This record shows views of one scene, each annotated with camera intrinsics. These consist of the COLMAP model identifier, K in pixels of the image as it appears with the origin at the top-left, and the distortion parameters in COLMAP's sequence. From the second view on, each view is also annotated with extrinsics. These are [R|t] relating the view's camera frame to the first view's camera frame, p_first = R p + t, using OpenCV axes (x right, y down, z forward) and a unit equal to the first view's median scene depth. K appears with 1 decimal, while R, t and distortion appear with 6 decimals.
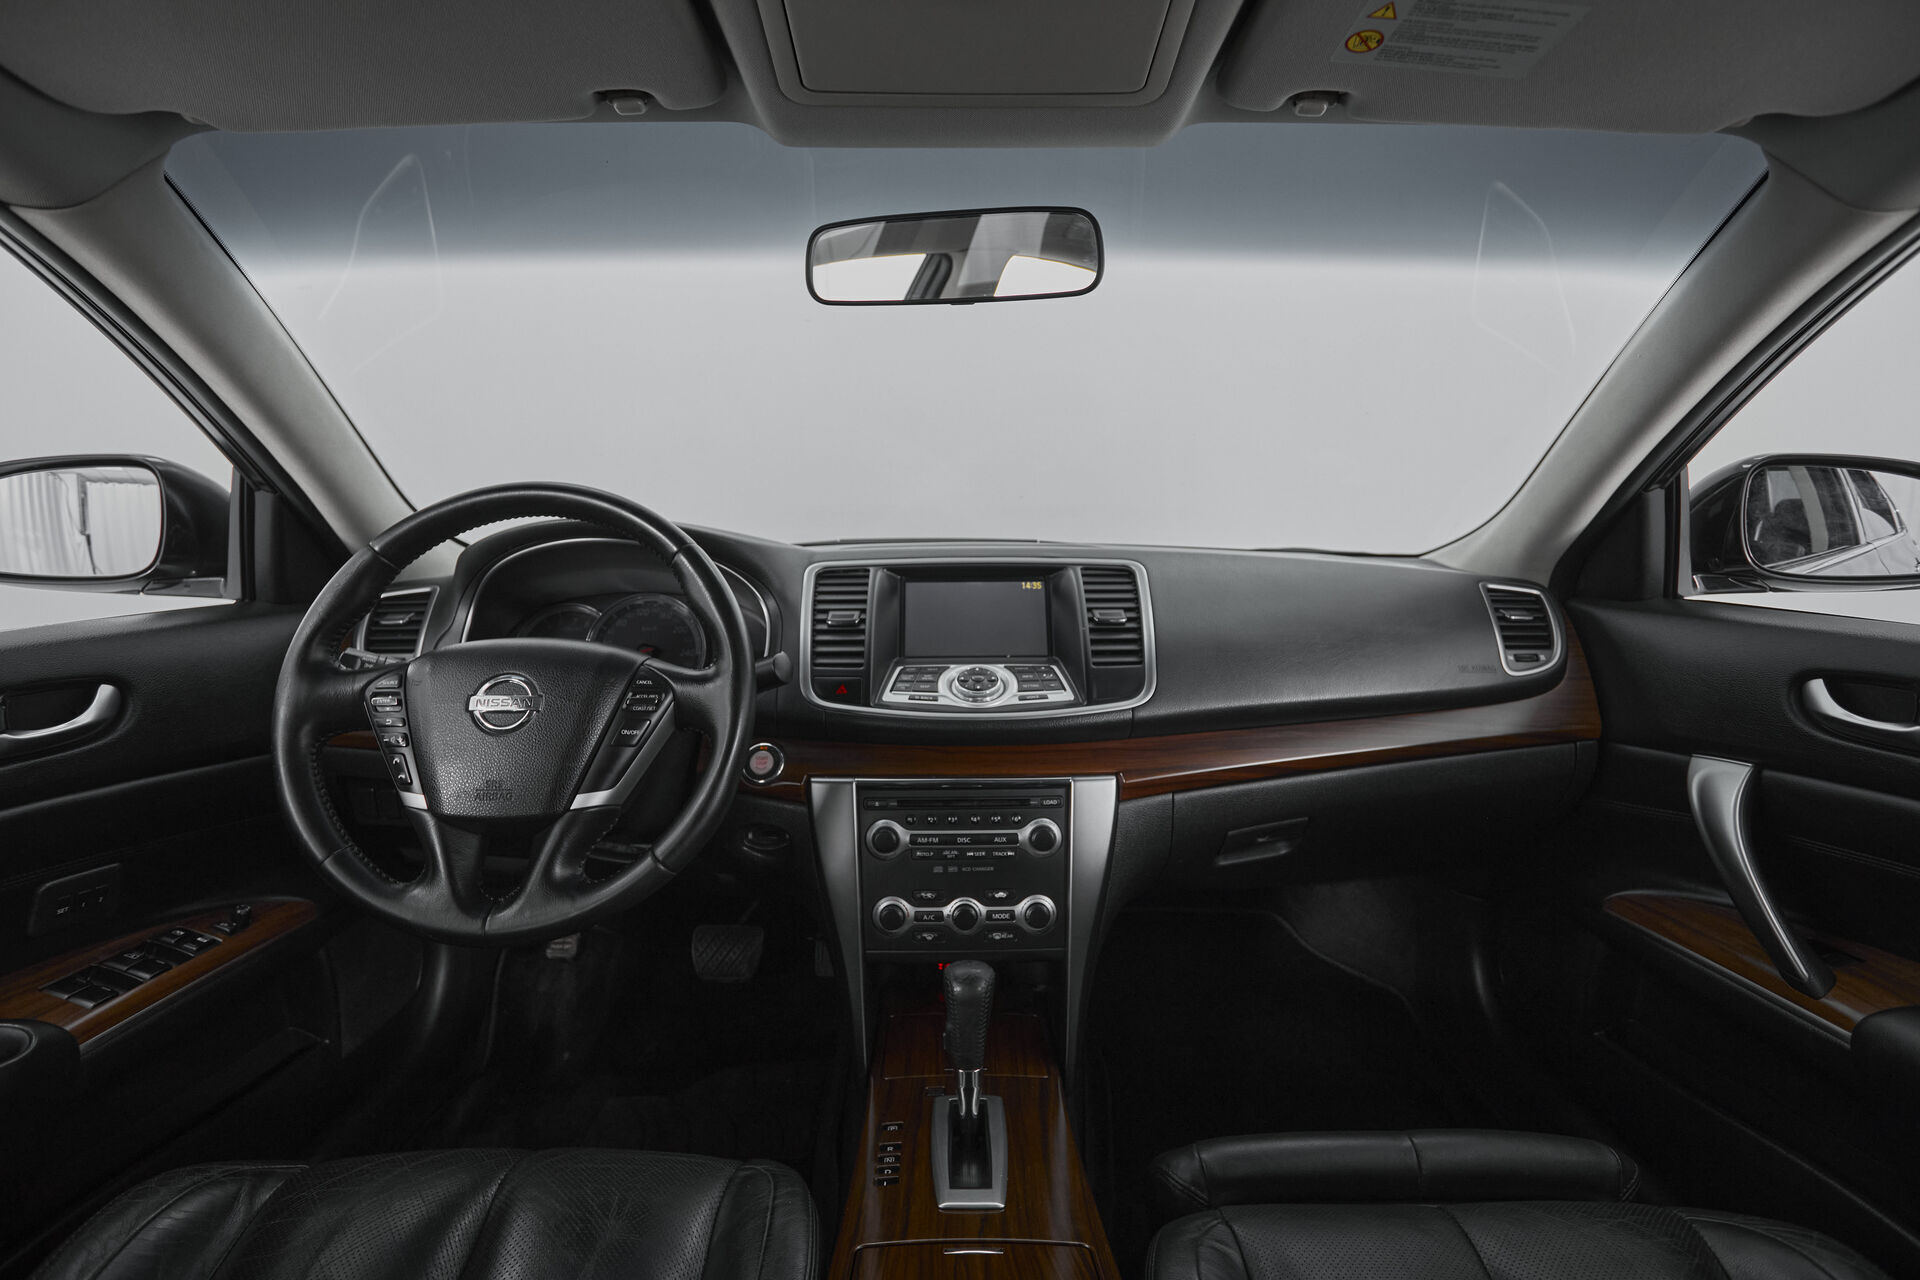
lens RADIAL K [[933.9, 0, 957.1], [0, 933.9, 641.5], [0, 0, 1]] dist [-0.012260, -0.000440]
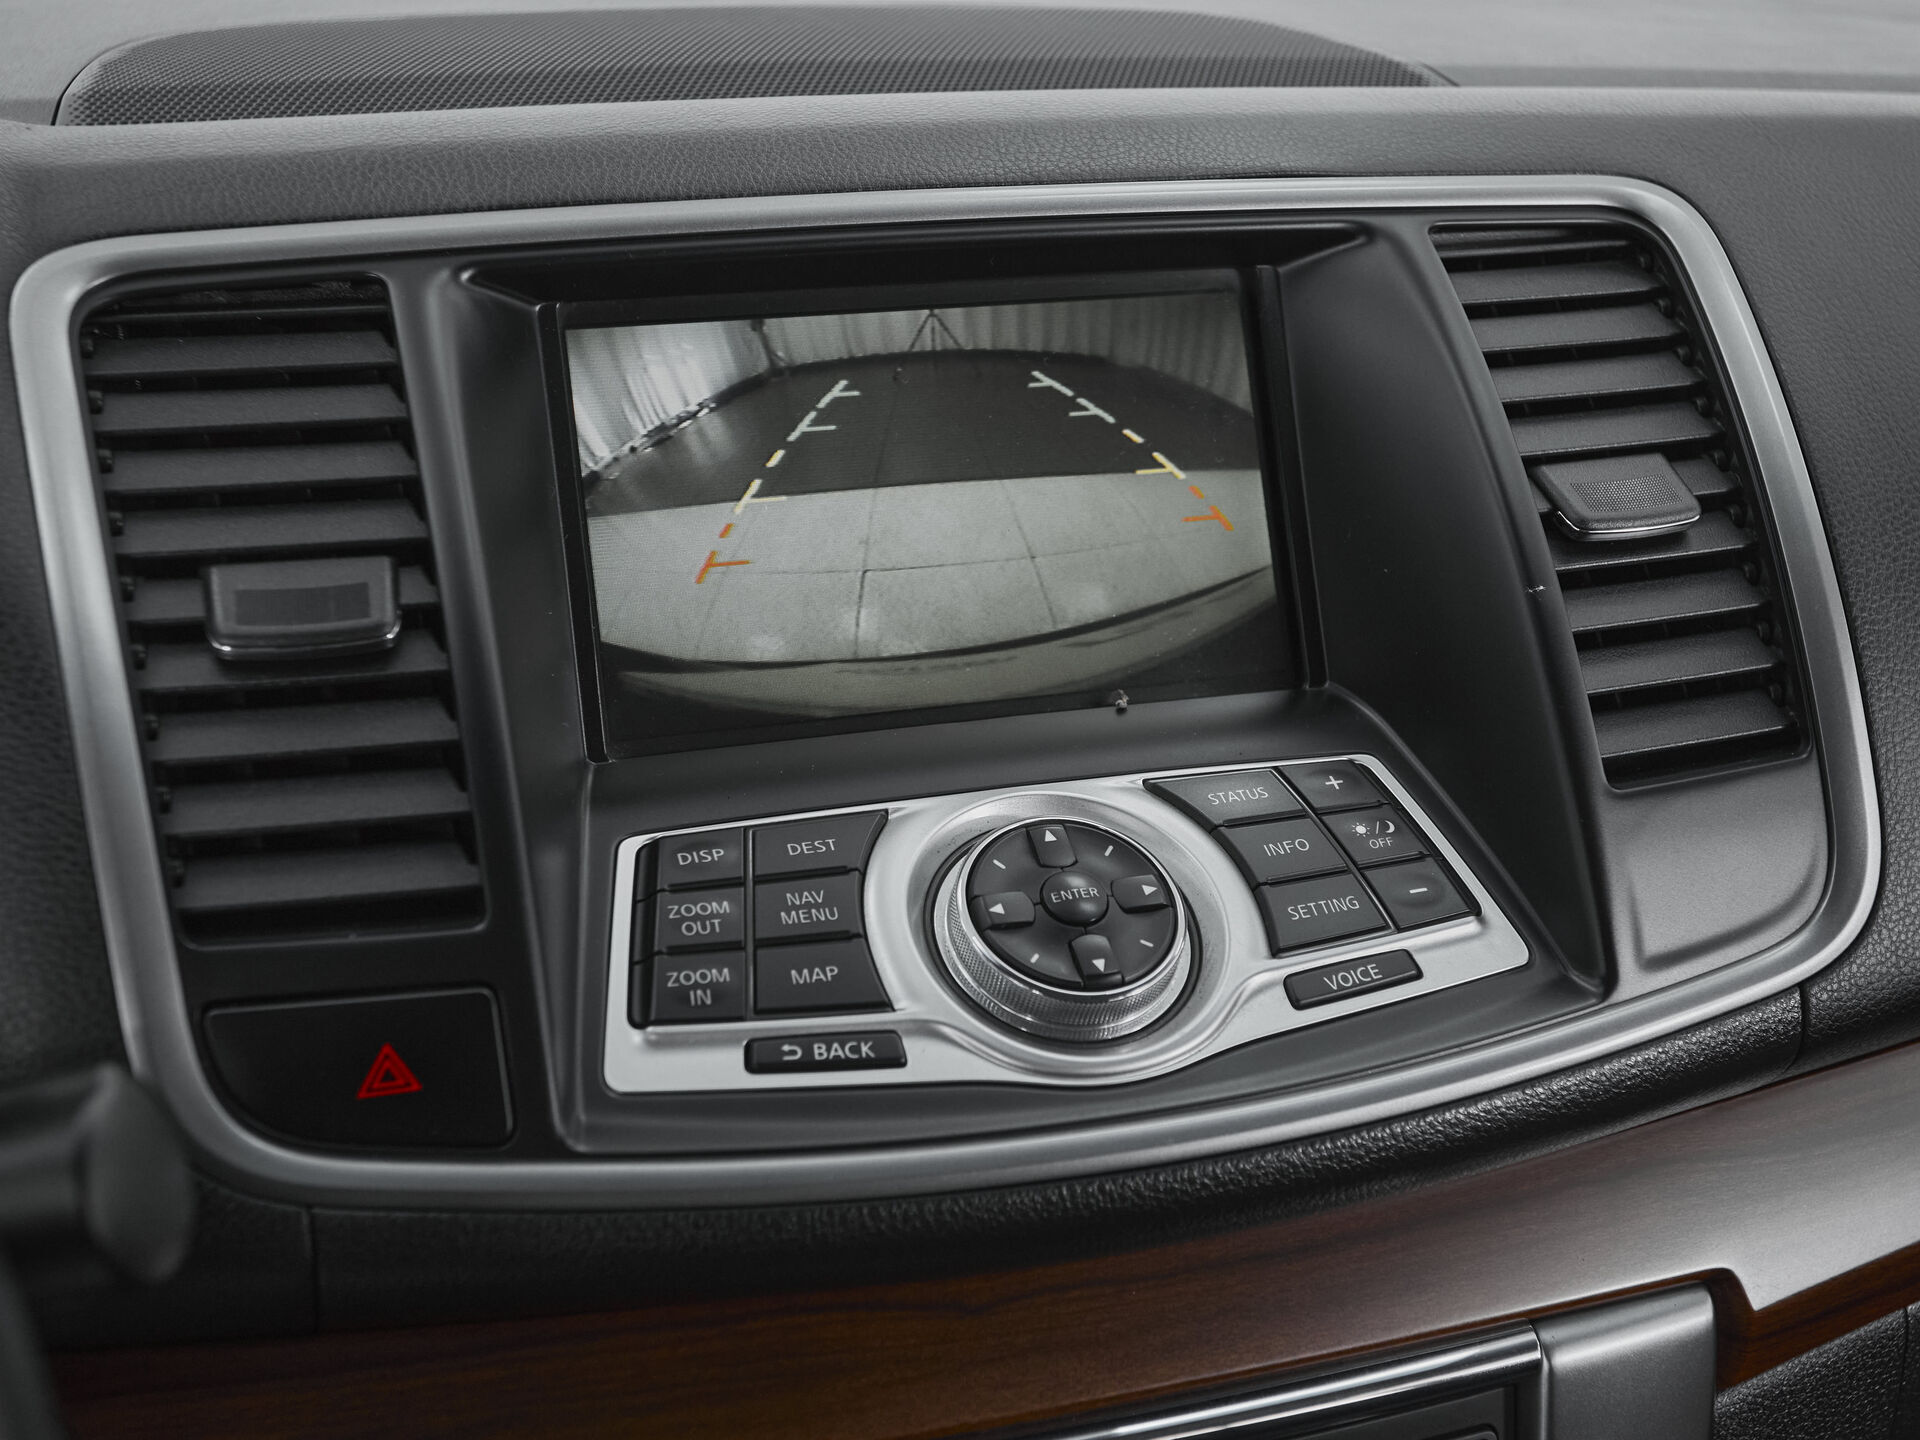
lens RADIAL K [[2450.9, 0, 868.6], [0, 2450.9, 753.6], [0, 0, 1]] dist [0.032290, 0.000000]
pose [[0.957965, -0.093136, 0.271345, -0.157522], [0.007828, 0.953969, 0.299803, -0.145983], [-0.286778, -0.285077, 0.914598, 0.569484]]
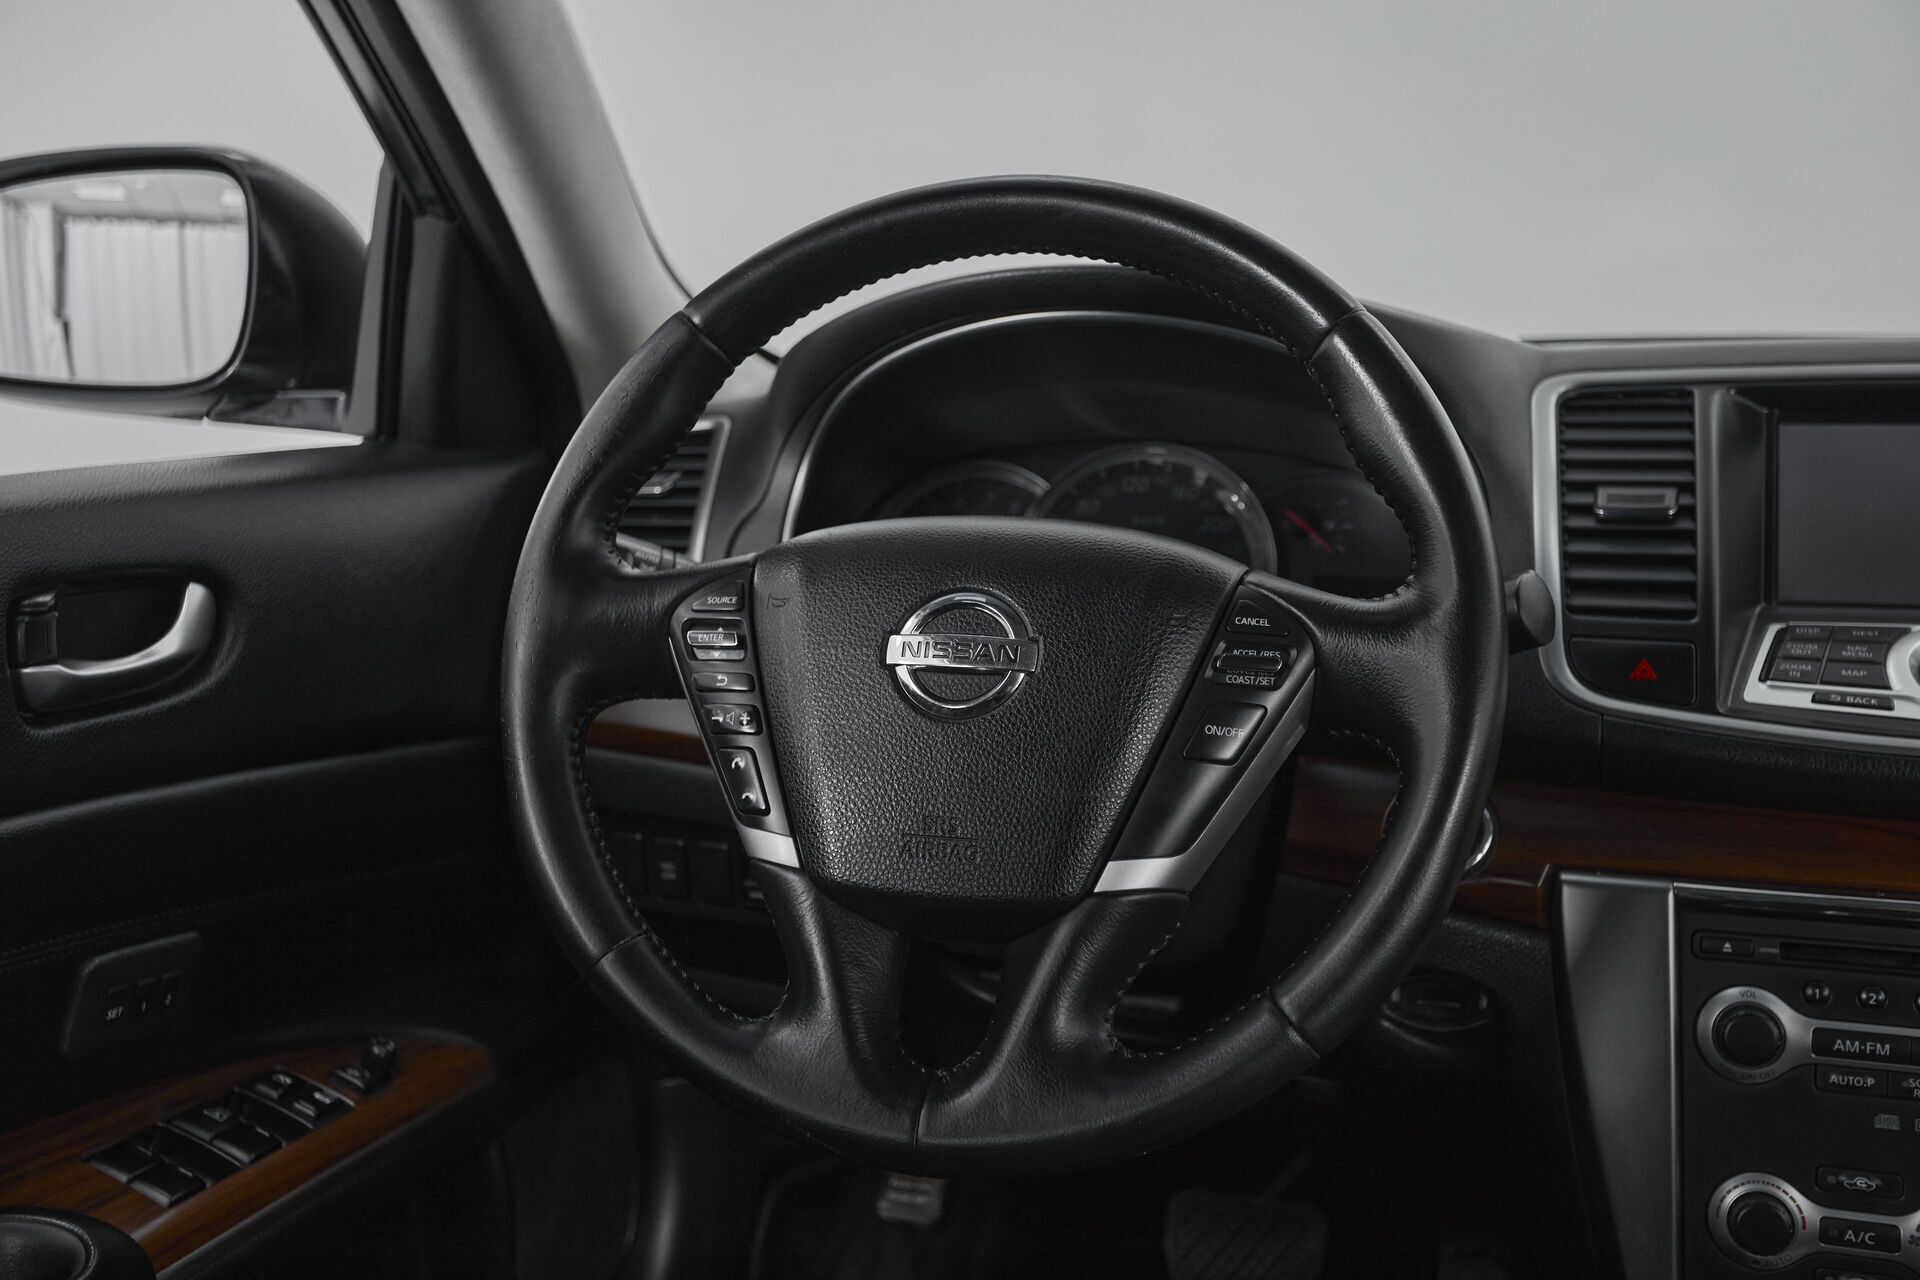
lens RADIAL K [[2055.6, 0, 952.8], [0, 2055.6, 632.3], [0, 0, 1]] dist [0.033847, 0.000000]
pose [[0.956048, 0.043621, -0.289949, -0.153036], [-0.039403, 0.999016, 0.020371, 0.028007], [0.290552, -0.008050, 0.956825, 0.018228]]
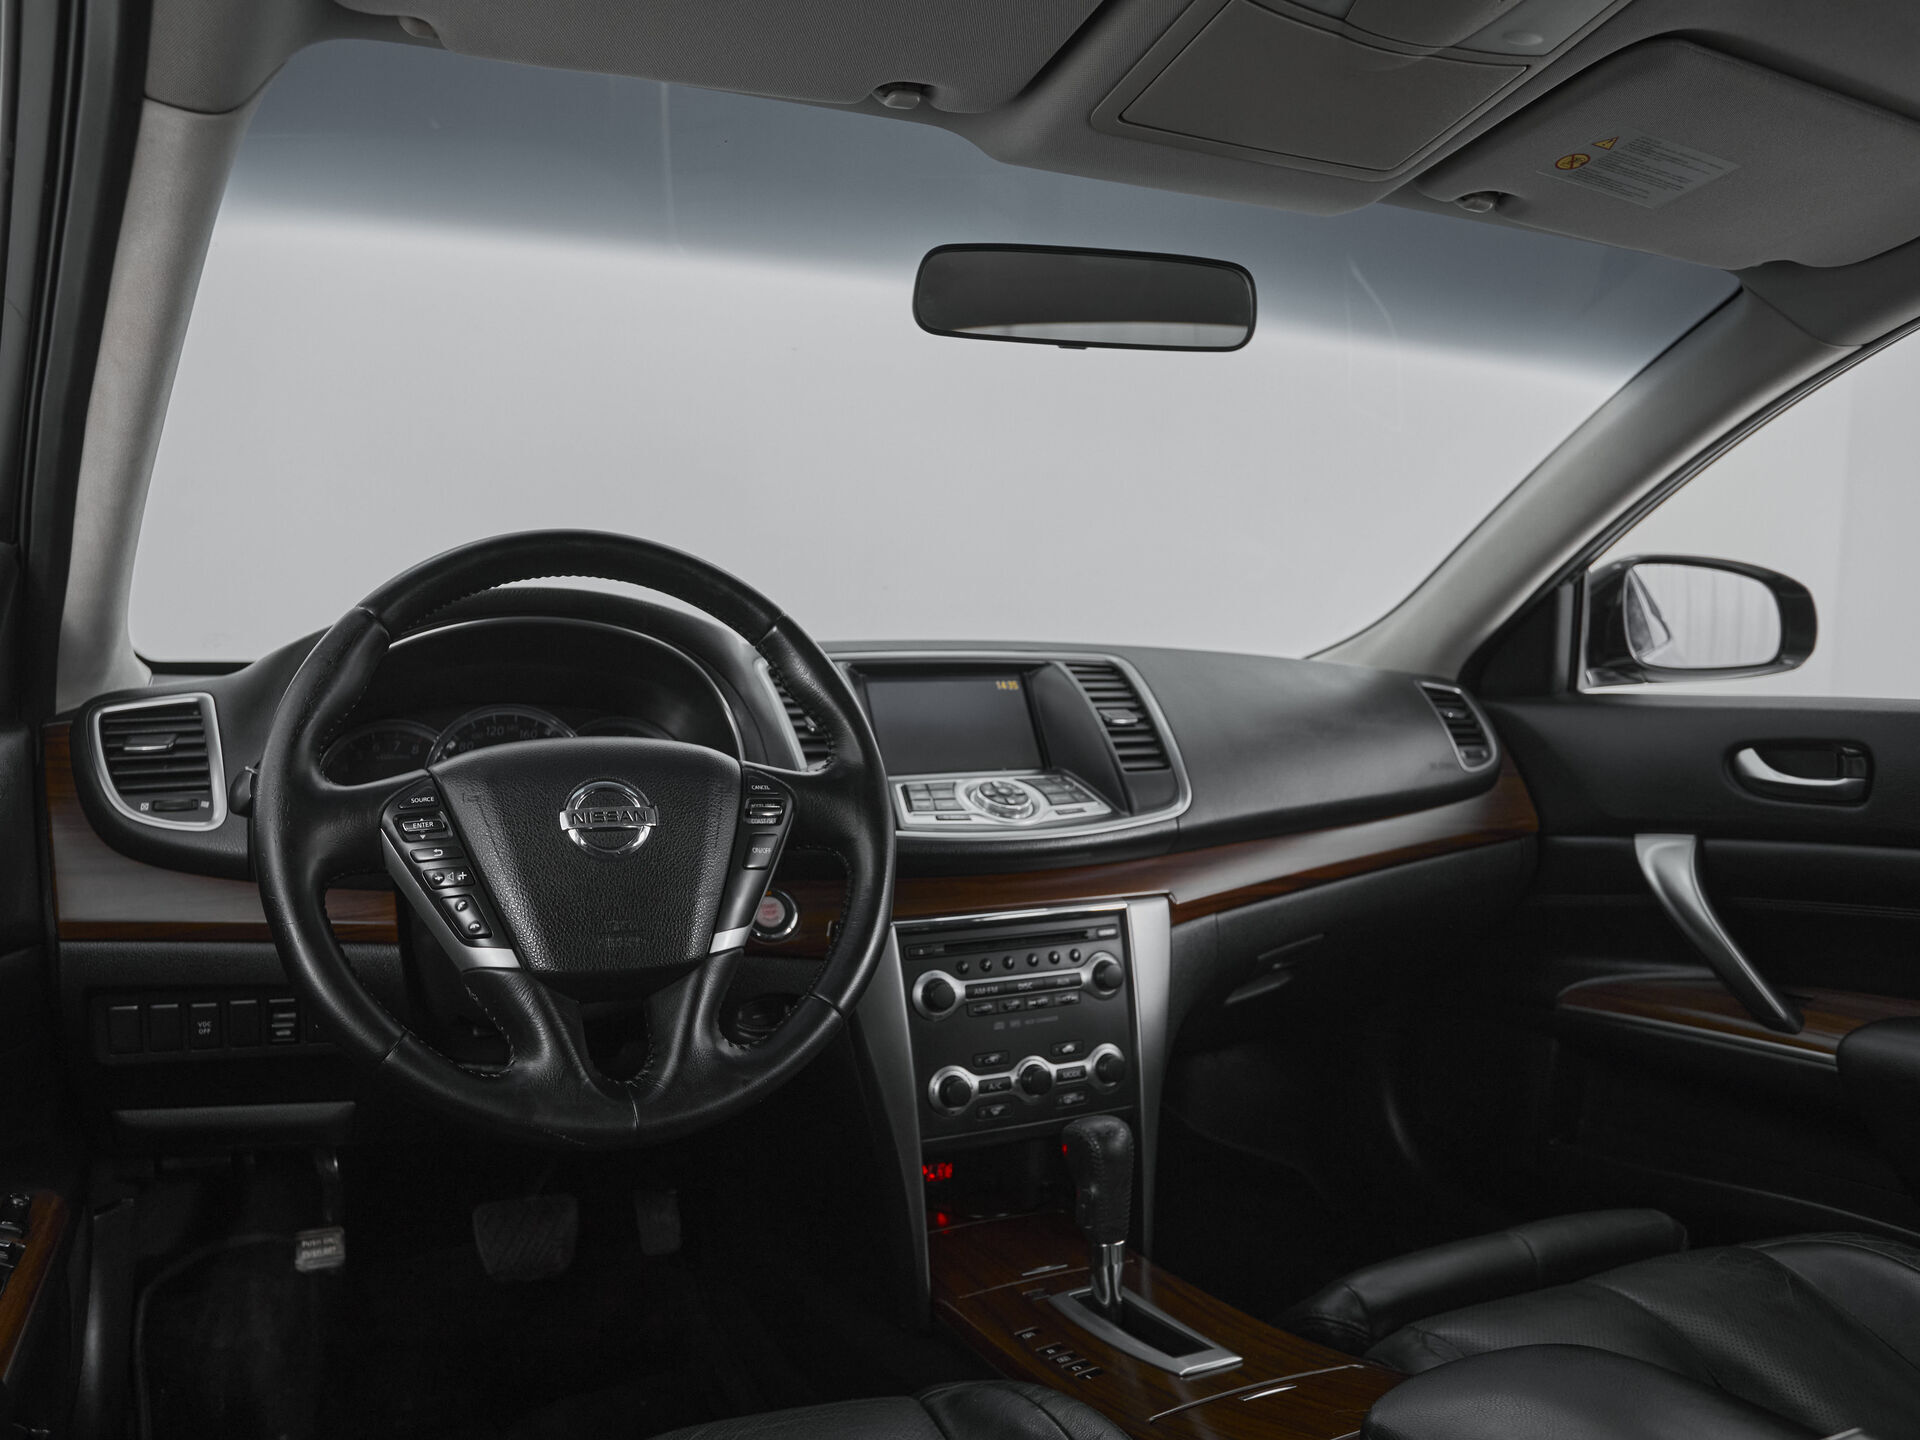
lens RADIAL K [[1381.4, 0, 863.5], [0, 1381.4, 720.9], [0, 0, 1]] dist [-0.069308, 0.042214]
pose [[0.923893, -0.017846, 0.382234, -0.565921], [0.051446, 0.995636, -0.077865, 0.066887], [-0.379176, 0.091604, 0.920779, -0.073525]]
